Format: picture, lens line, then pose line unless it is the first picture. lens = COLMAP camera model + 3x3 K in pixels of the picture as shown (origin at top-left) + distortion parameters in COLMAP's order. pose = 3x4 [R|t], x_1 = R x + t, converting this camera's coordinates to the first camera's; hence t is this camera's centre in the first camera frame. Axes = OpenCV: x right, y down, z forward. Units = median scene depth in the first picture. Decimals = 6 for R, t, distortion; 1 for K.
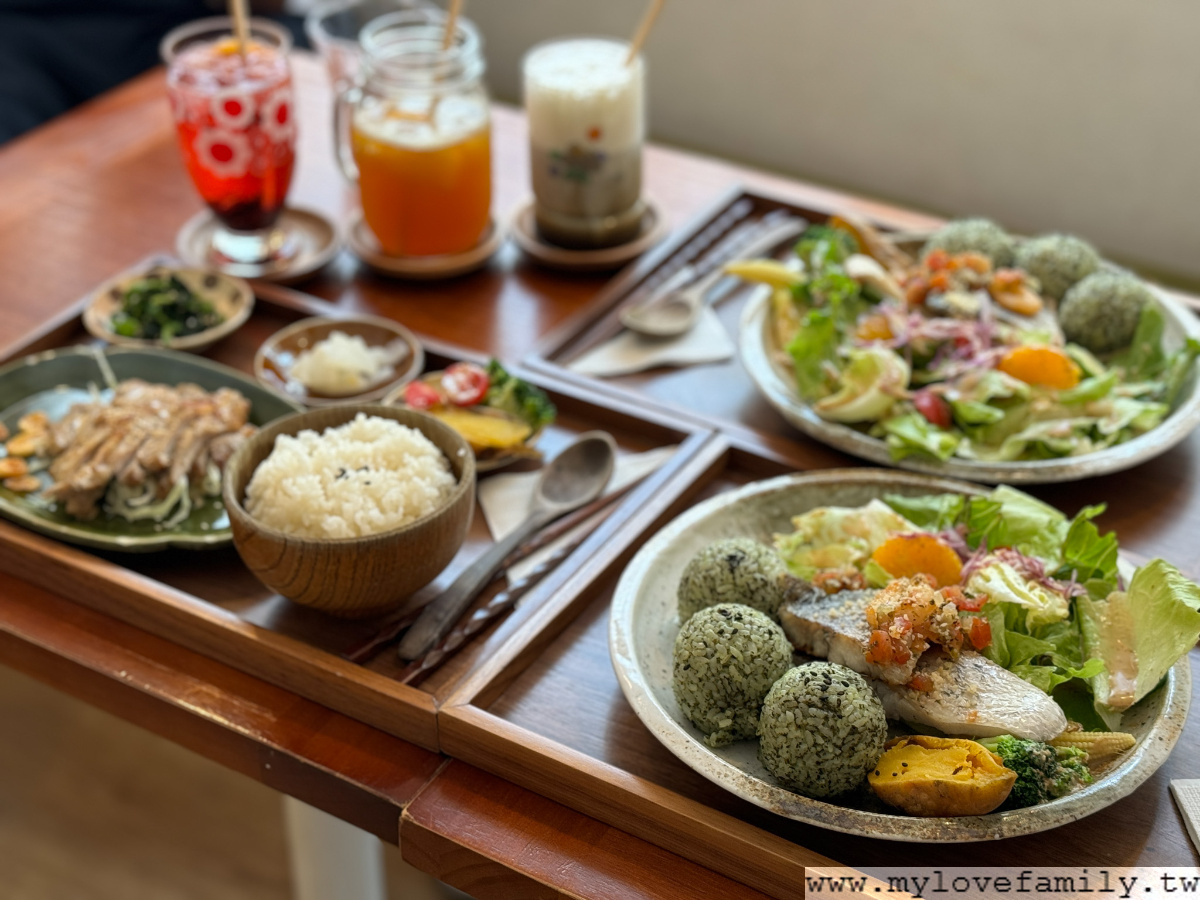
lens RADIAL K [[2003.4, 0, 600.0], [0, 2003.4, 450.0], [0, 0, 1]] dist [0.150066, -0.069852]
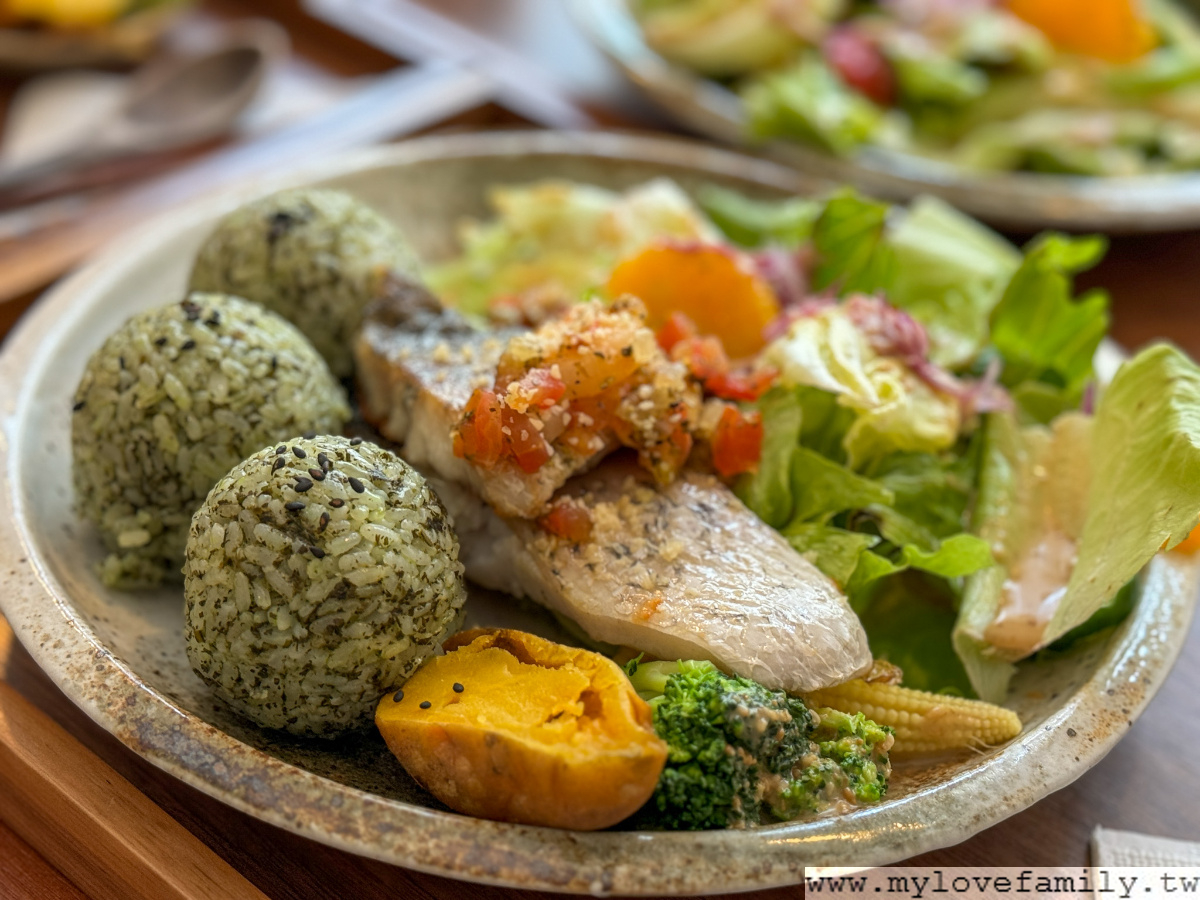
lens RADIAL K [[2102.7, 0, 600.0], [0, 2102.7, 450.0], [0, 0, 1]] dist [0.134360, 0.019505]
pose [[0.980389, 0.162924, -0.110875, 0.216862], [-0.157848, 0.986031, 0.053175, 0.073959], [0.117989, -0.034631, 0.992411, 0.536796]]
